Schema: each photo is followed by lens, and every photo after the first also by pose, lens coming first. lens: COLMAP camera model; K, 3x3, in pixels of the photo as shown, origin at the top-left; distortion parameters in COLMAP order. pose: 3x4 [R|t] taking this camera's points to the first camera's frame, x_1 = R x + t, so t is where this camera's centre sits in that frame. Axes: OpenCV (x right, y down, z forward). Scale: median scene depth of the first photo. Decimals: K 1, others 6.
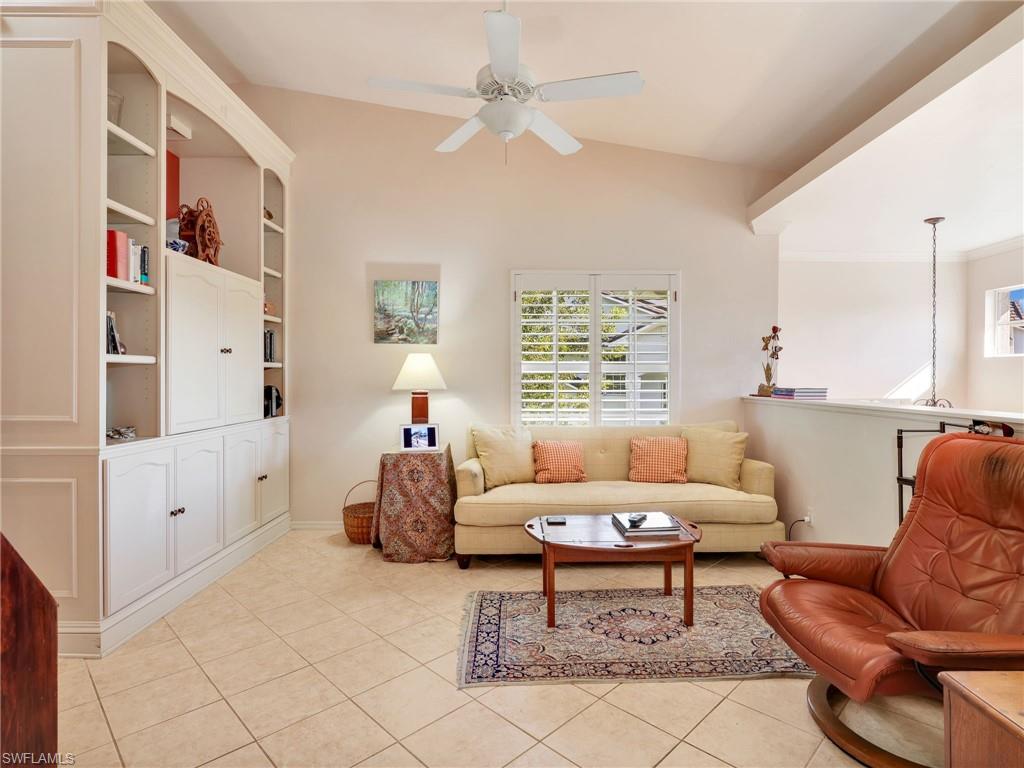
lens RADIAL K [[524.4, 0, 512.0], [0, 524.4, 384.0], [0, 0, 1]] dist [-0.003007, 0.000262]
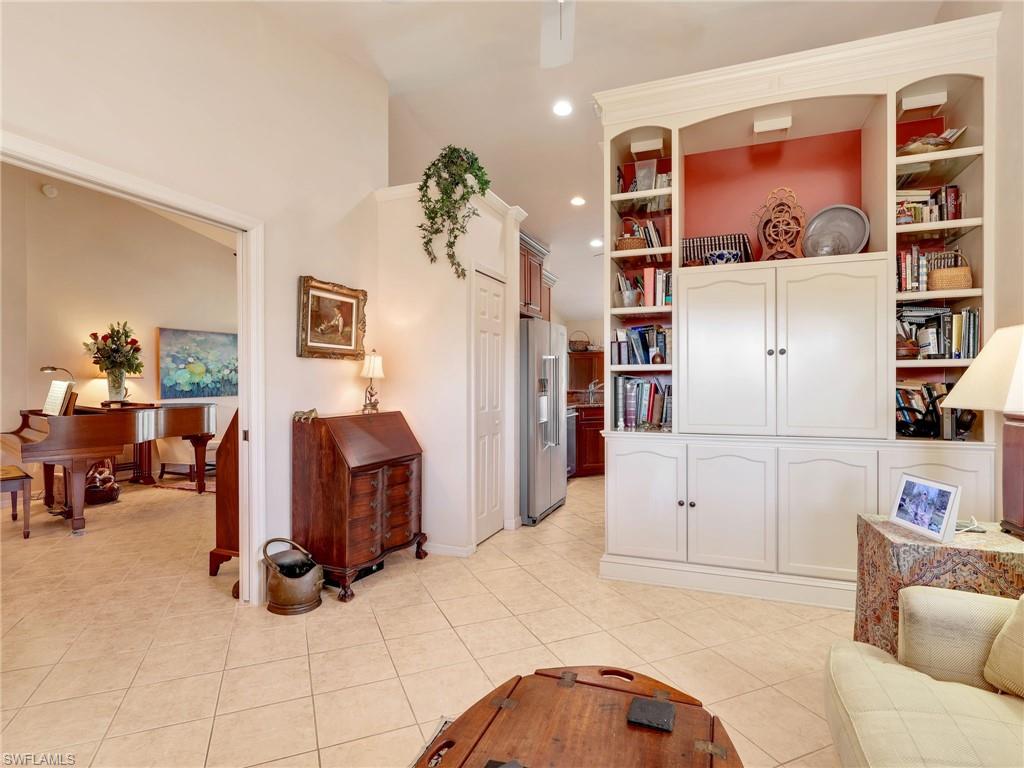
lens RADIAL K [[524.4, 0, 512.0], [0, 524.4, 384.0], [0, 0, 1]] dist [-0.003007, 0.000262]
pose [[-0.363882, 0.003936, -0.931437, 0.546456], [0.000166, 0.999991, 0.004160, -0.013215], [0.931445, 0.001359, -0.363880, 1.105864]]
